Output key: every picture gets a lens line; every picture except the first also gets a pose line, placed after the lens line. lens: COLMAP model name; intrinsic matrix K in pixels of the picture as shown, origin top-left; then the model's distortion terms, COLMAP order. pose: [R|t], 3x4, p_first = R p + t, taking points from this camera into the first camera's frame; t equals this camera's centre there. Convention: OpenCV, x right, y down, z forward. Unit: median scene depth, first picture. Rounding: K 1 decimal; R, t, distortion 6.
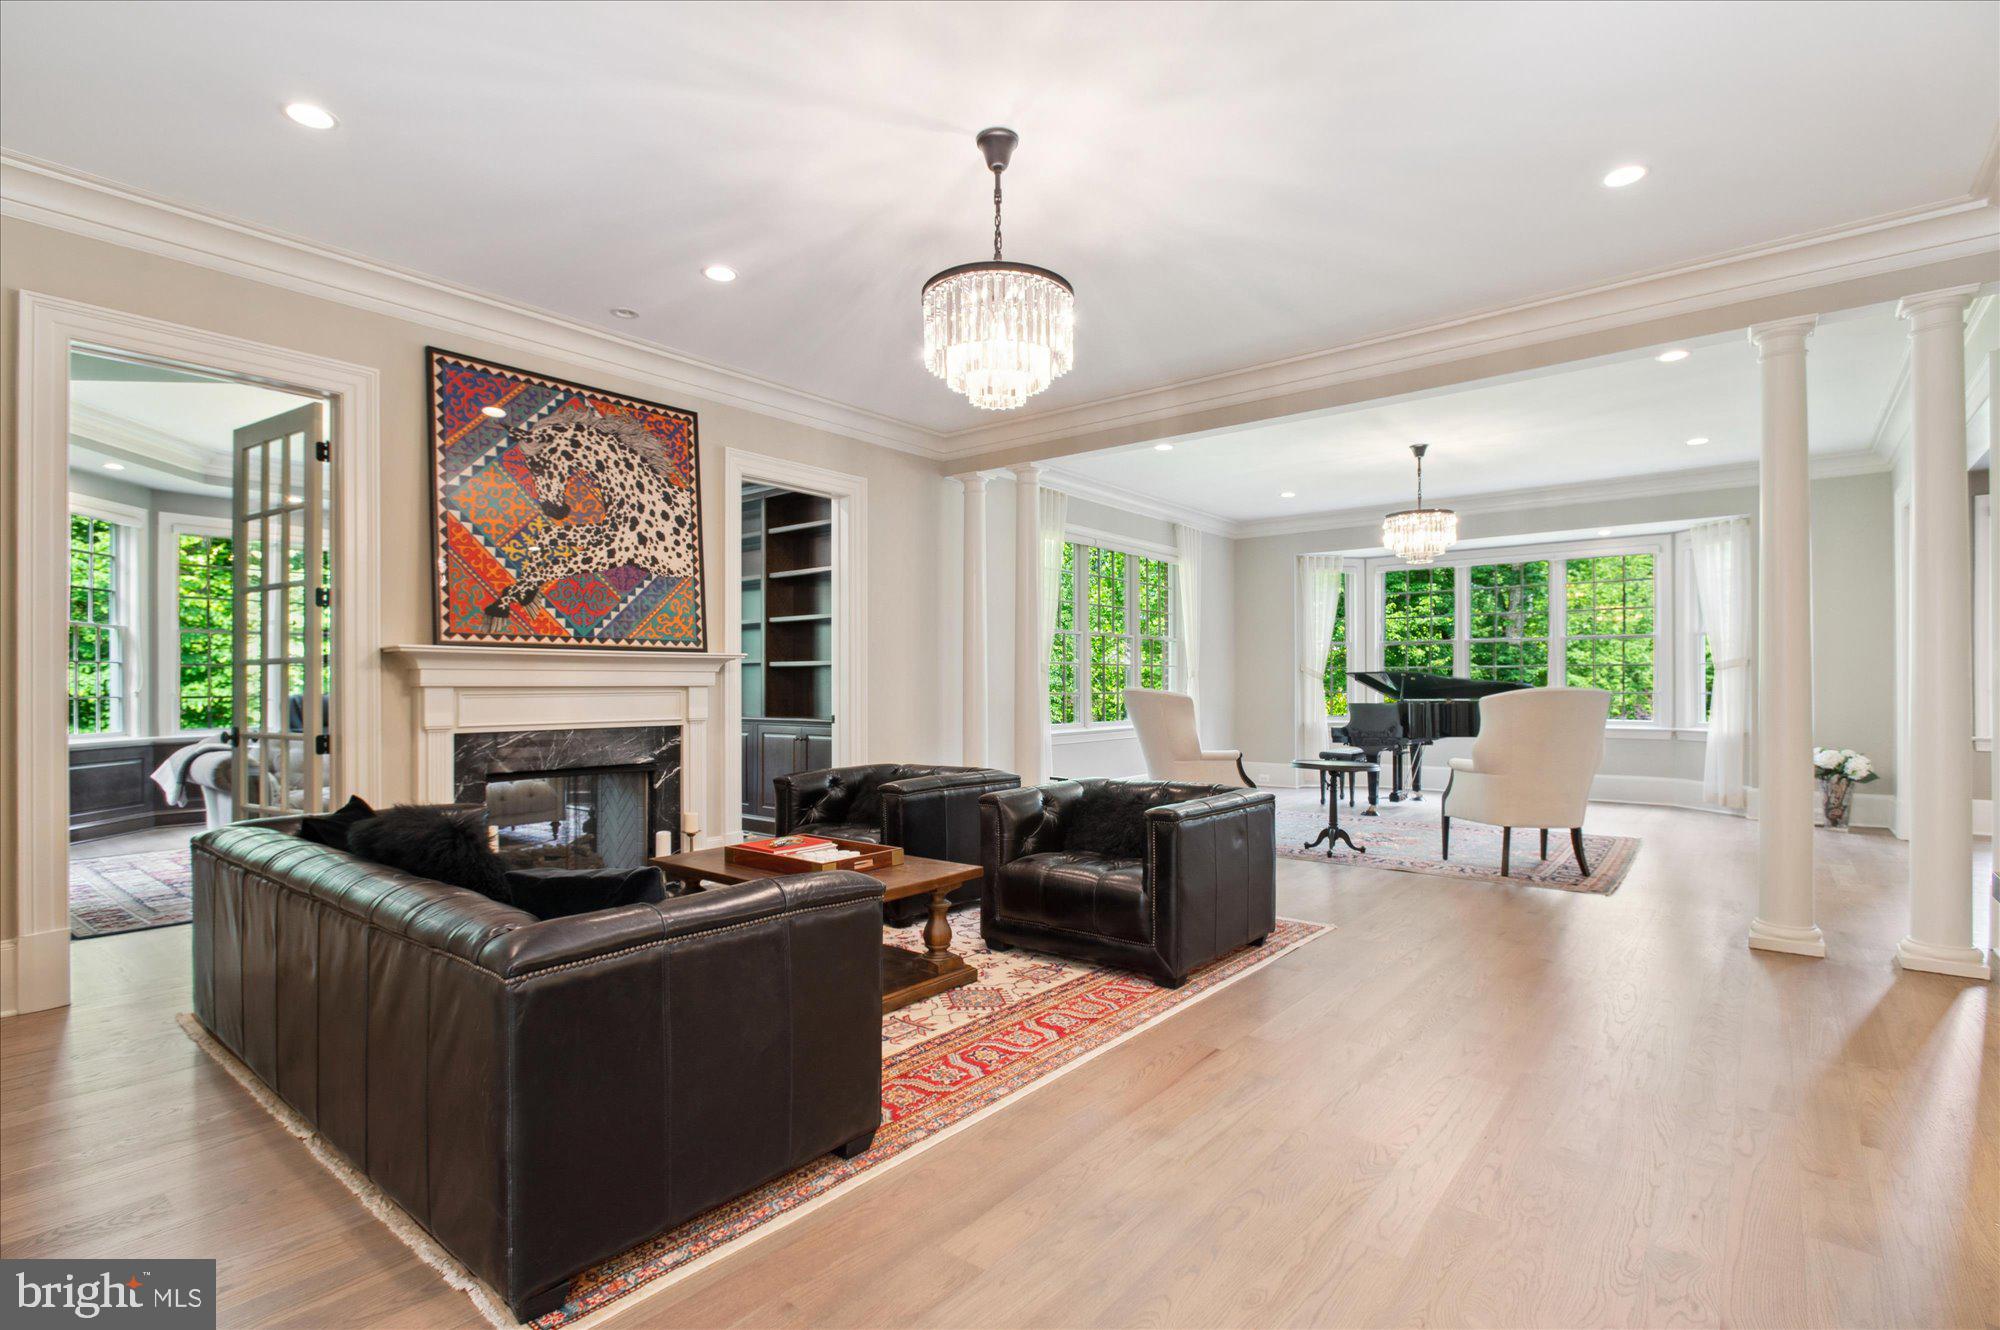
lens RADIAL K [[950.9, 0, 998.5], [0, 950.9, 678.6], [0, 0, 1]] dist [-0.008289, 0.000529]
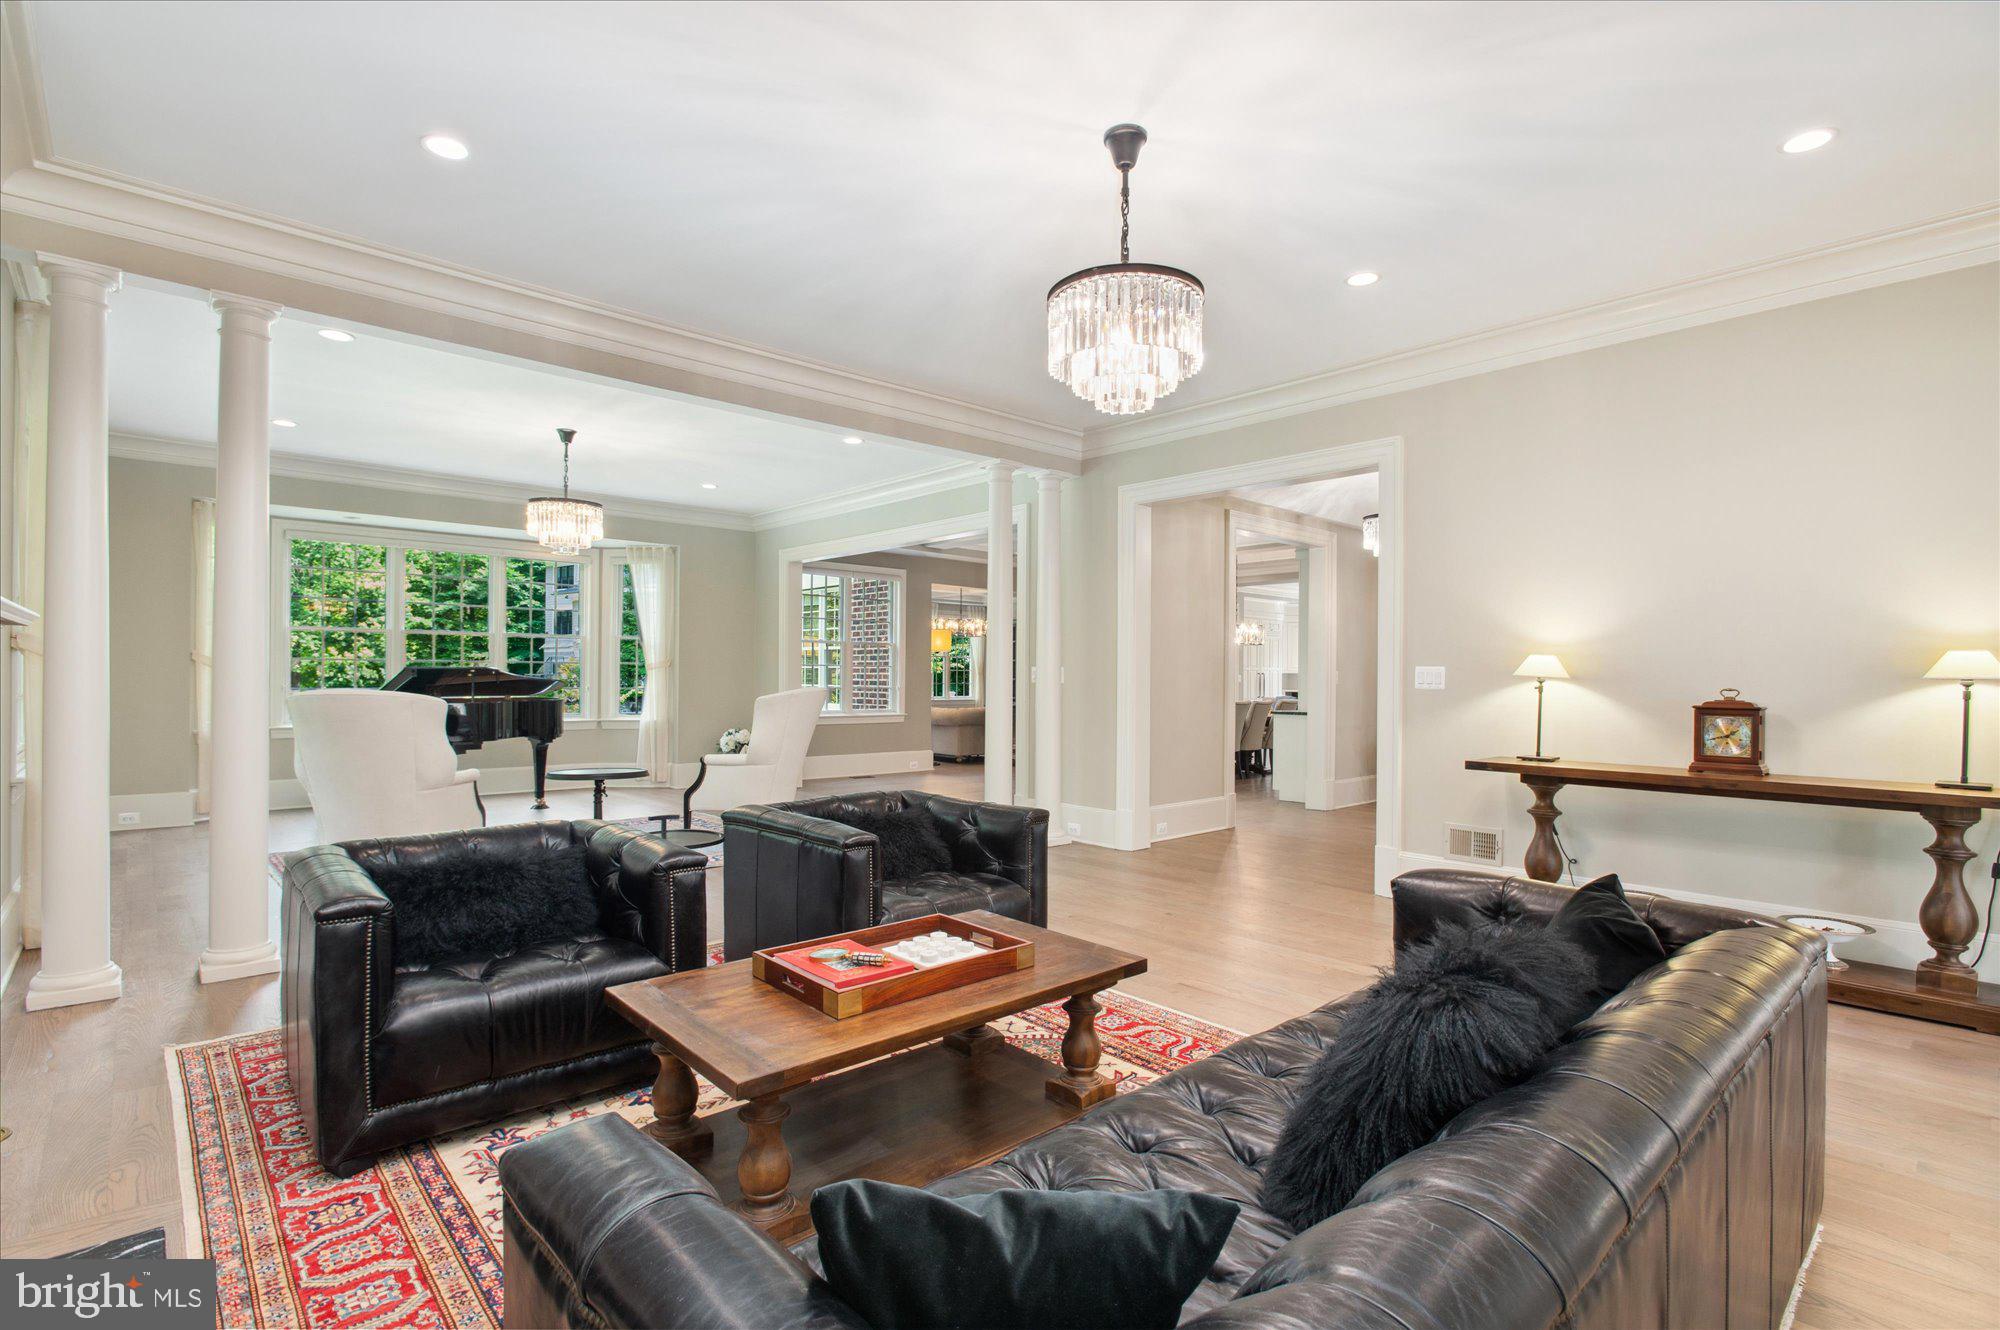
lens RADIAL K [[950.9, 0, 1000.6], [0, 950.9, 670.6], [0, 0, 1]] dist [-0.008289, 0.000529]
pose [[0.142703, 0.009572, 0.989719, -0.641487], [-0.013867, 0.999874, -0.007671, -0.007203], [-0.989668, -0.012630, 0.142818, 0.642892]]
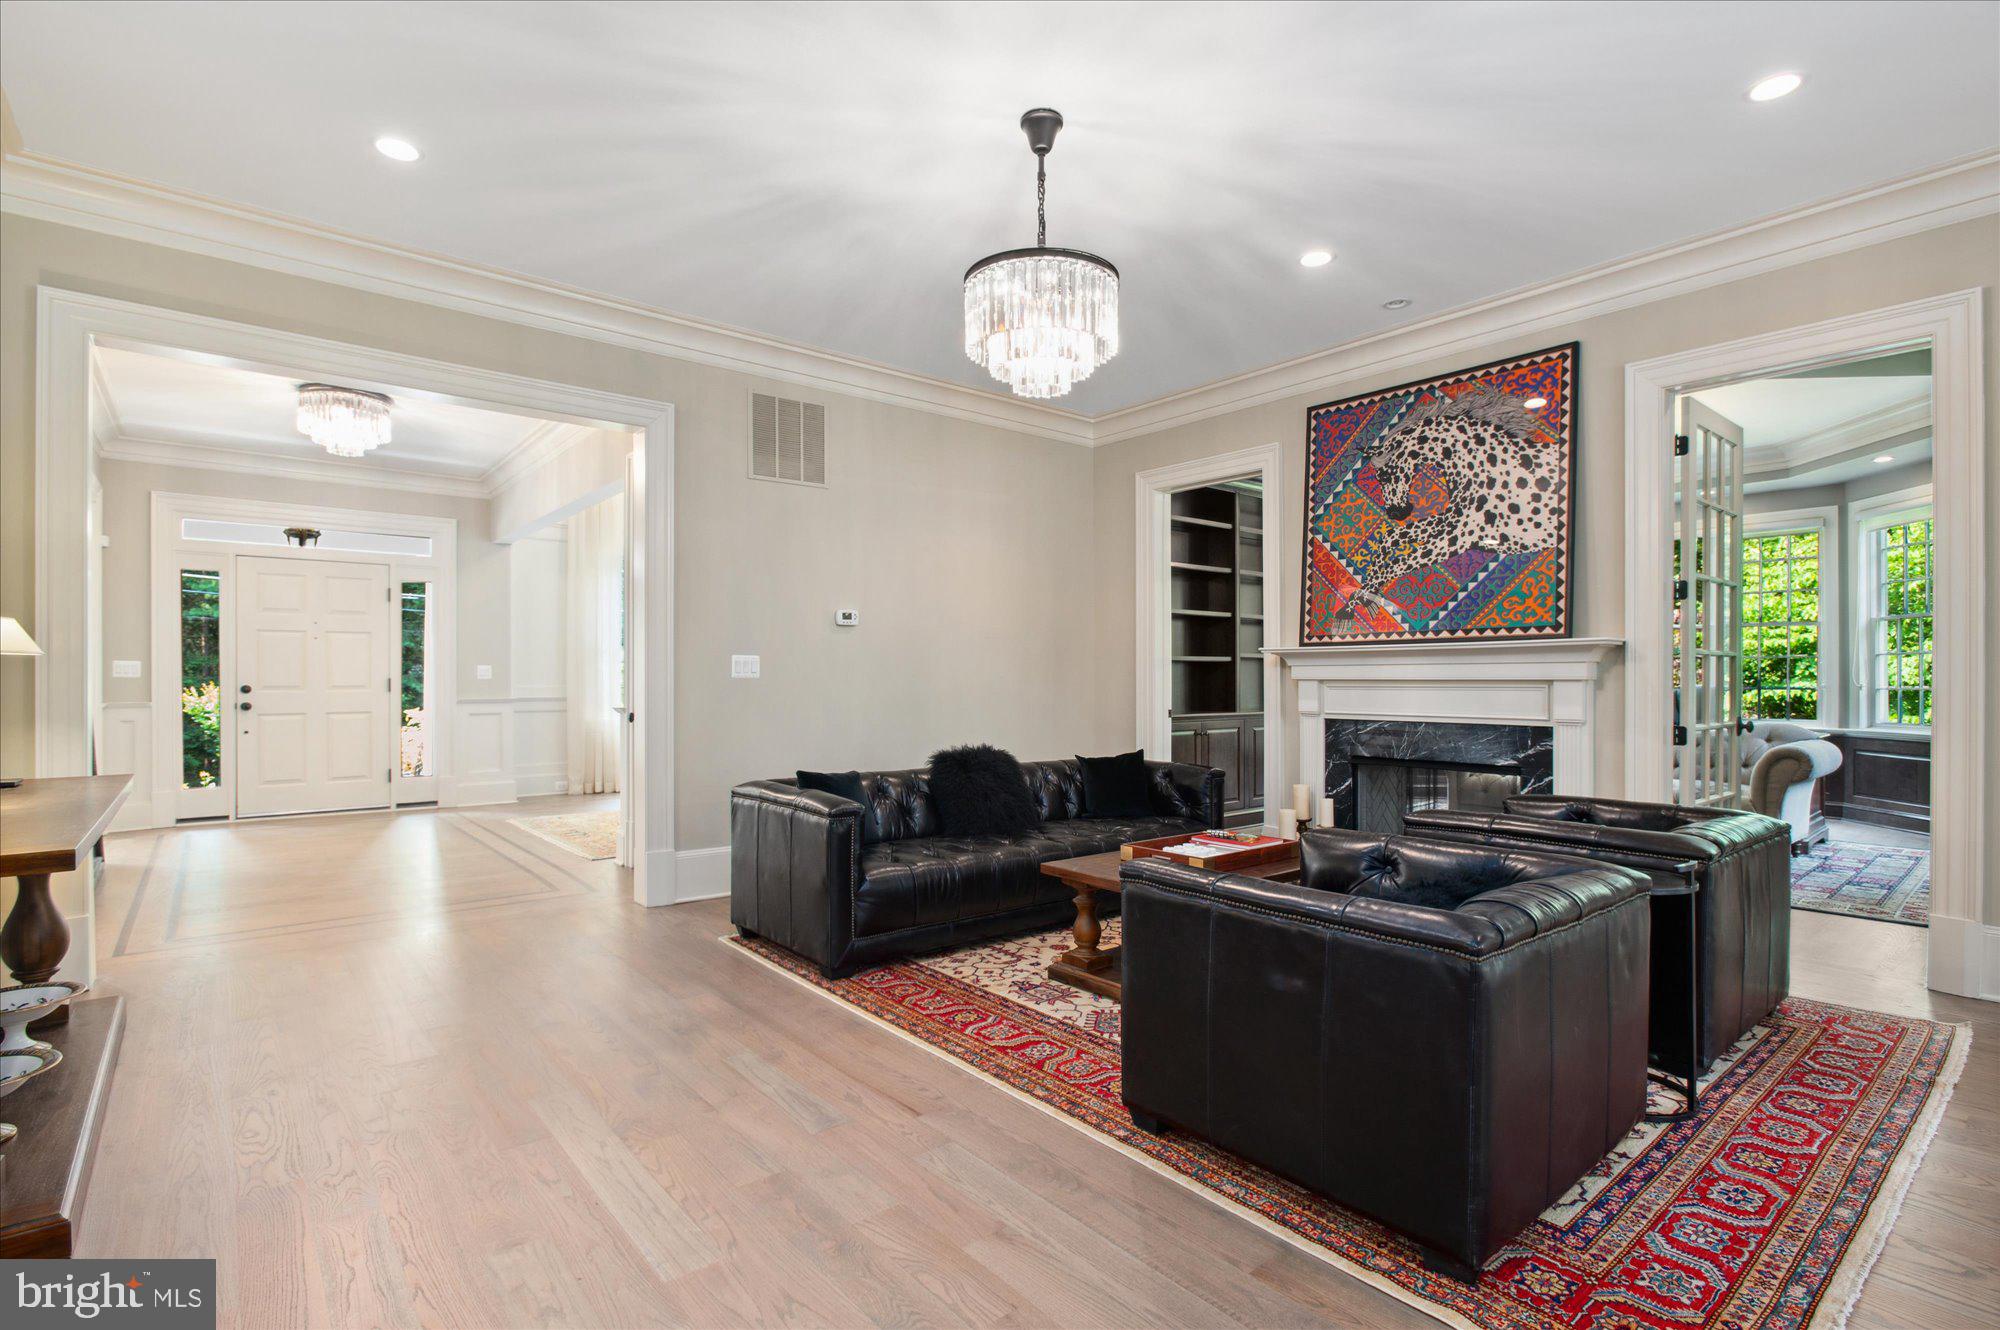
lens RADIAL K [[950.9, 0, 997.0], [0, 950.9, 675.6], [0, 0, 1]] dist [-0.008289, 0.000529]
pose [[-0.195009, -0.000932, -0.980801, 0.632309], [0.007102, 0.999972, -0.002362, 0.002700], [0.980776, -0.007426, -0.194997, 0.748170]]
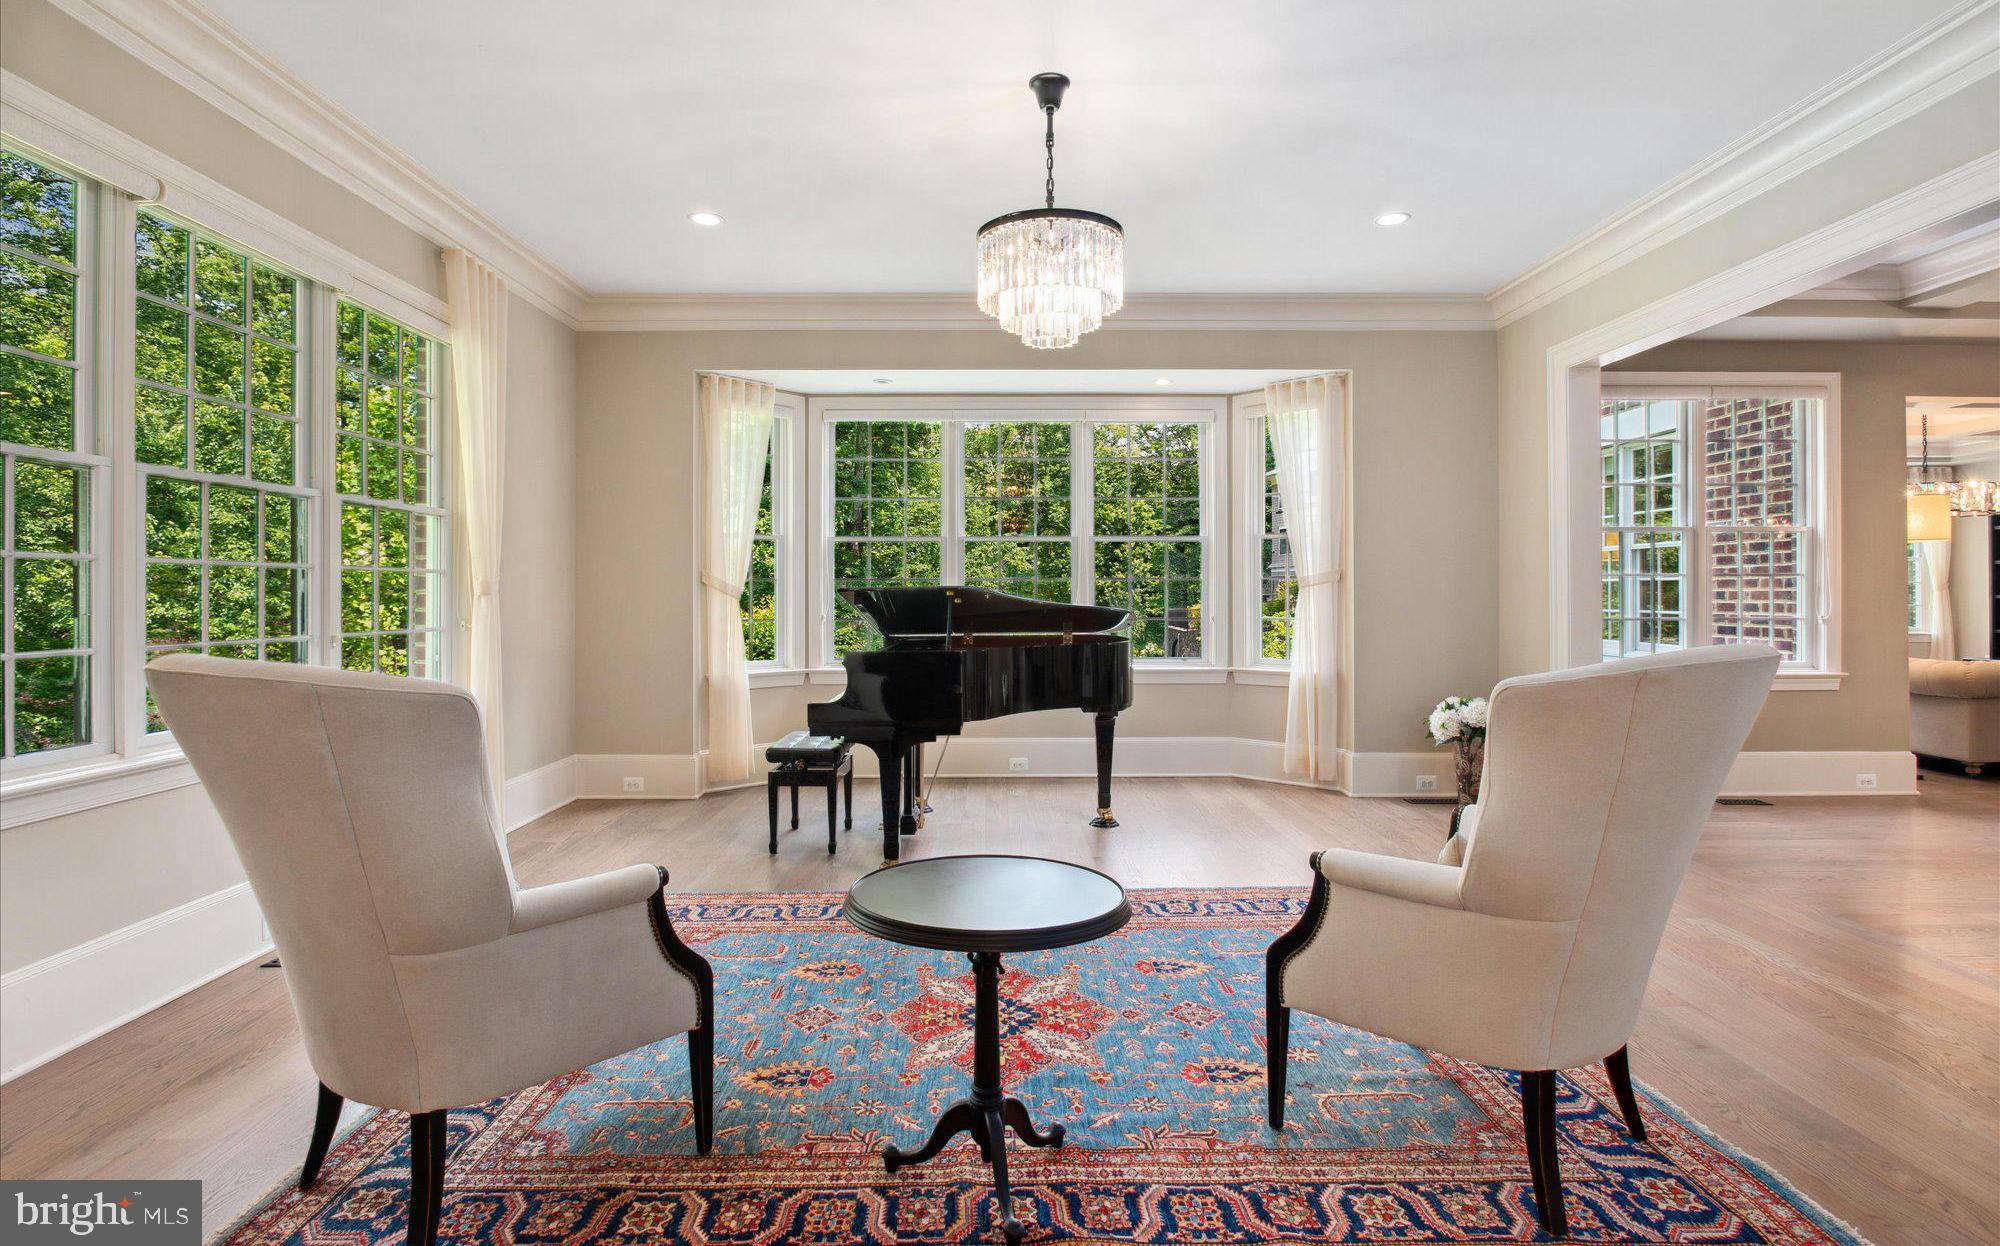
lens RADIAL K [[964.6, 0, 995.4], [0, 964.6, 586.1], [0, 0, 1]] dist [0.002279, 0.000233]
pose [[0.773186, 0.005021, 0.634159, 0.202975], [-0.004168, 0.999987, -0.002835, -0.011397], [-0.634165, -0.000451, 0.773197, 0.988996]]
